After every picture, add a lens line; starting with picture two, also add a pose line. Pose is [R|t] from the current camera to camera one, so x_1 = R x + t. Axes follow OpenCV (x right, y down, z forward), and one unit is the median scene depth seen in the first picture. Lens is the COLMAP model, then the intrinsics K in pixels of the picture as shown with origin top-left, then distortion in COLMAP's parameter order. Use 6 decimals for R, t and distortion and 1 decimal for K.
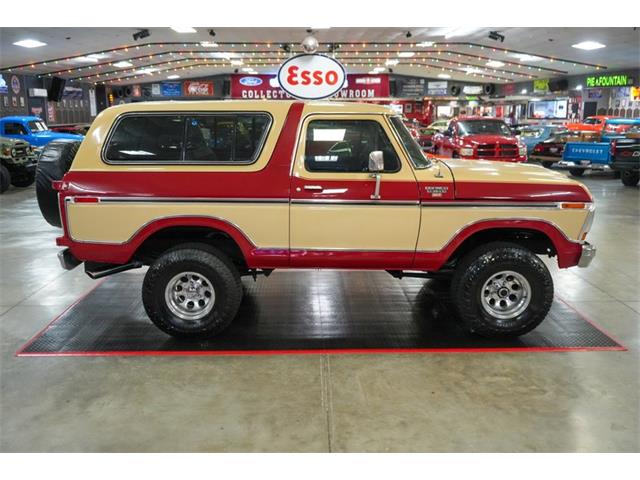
lens RADIAL K [[604.5, 0, 309.0], [0, 604.5, 240.2], [0, 0, 1]] dist [-0.001656, 0.006967]
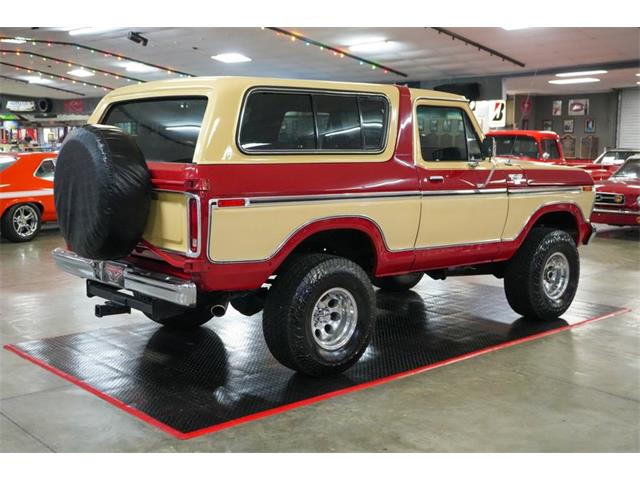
lens RADIAL K [[793.4, 0, 307.9], [0, 793.4, 240.7], [0, 0, 1]] dist [-0.002101, 0.006158]
pose [[0.757500, -0.075114, 0.648500, -0.906491], [0.129692, 0.990874, -0.036720, 0.024963], [-0.639824, 0.111920, 0.760329, 0.223731]]
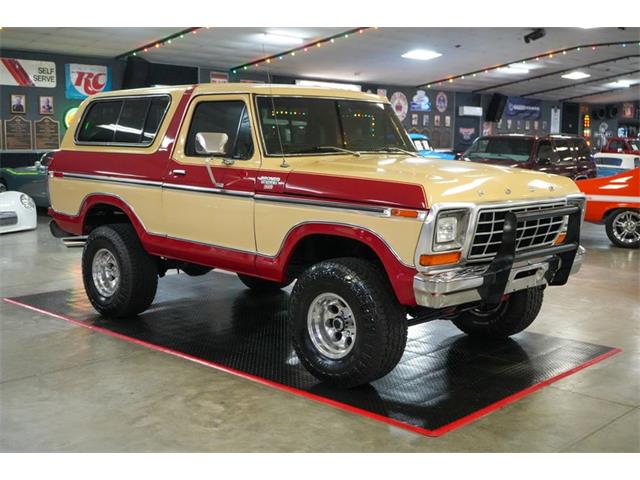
lens RADIAL K [[784.1, 0, 307.4], [0, 784.1, 240.8], [0, 0, 1]] dist [0.004179, 0.000603]
pose [[0.716855, 0.102620, -0.689629, 0.983783], [-0.162232, 0.986511, -0.021839, 0.012665], [0.678085, 0.127535, 0.723834, 0.263694]]
